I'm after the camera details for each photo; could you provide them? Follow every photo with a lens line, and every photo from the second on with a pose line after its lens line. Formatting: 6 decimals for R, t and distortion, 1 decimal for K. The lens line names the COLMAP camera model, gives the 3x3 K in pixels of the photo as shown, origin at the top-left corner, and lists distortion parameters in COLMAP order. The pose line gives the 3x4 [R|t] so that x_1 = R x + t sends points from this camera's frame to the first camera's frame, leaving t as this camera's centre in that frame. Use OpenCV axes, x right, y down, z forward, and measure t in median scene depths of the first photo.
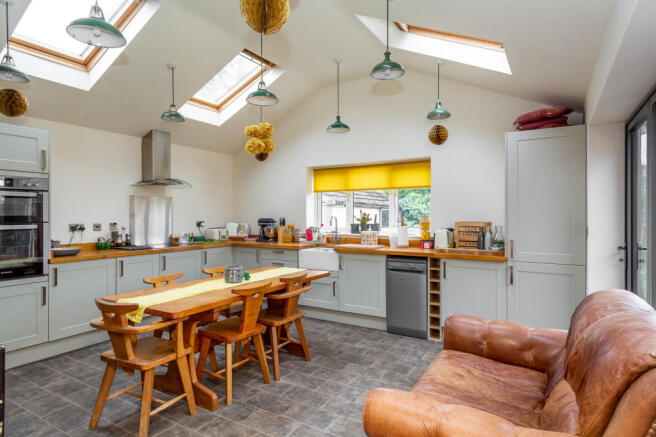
lens RADIAL K [[378.5, 0, 328.0], [0, 378.5, 218.5], [0, 0, 1]] dist [-0.002789, 0.000779]
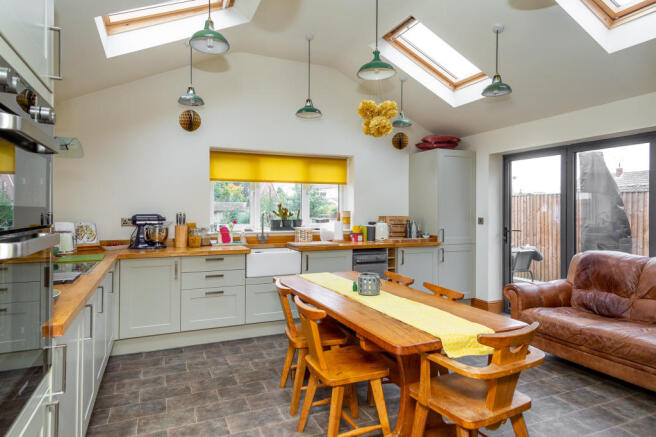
lens RADIAL K [[390.8, 0, 328.4], [0, 390.8, 210.3], [0, 0, 1]] dist [0.035234, -0.000059]
pose [[0.573909, 0.000215, 0.818919, -0.601497], [0.003846, 0.999988, -0.002958, -0.004441], [-0.818910, 0.004848, 0.573901, 0.366770]]
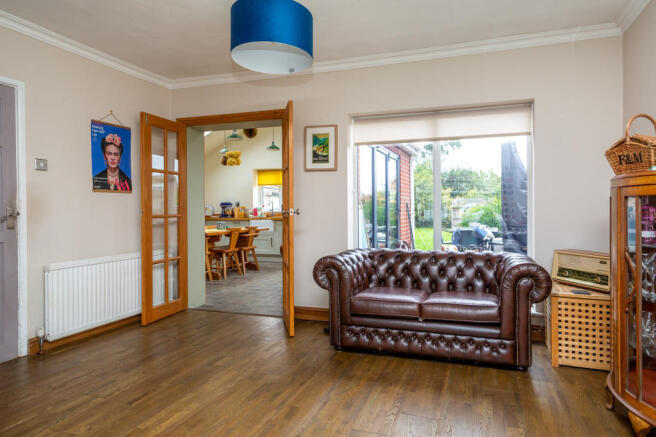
lens RADIAL K [[378.5, 0, 328.0], [0, 378.5, 218.5], [0, 0, 1]] dist [-0.002789, 0.000779]
pose [[0.985909, -0.009653, 0.167006, -0.014922], [0.007206, 0.999858, 0.015249, 0.047866], [-0.167129, -0.013831, 0.985838, -0.619890]]
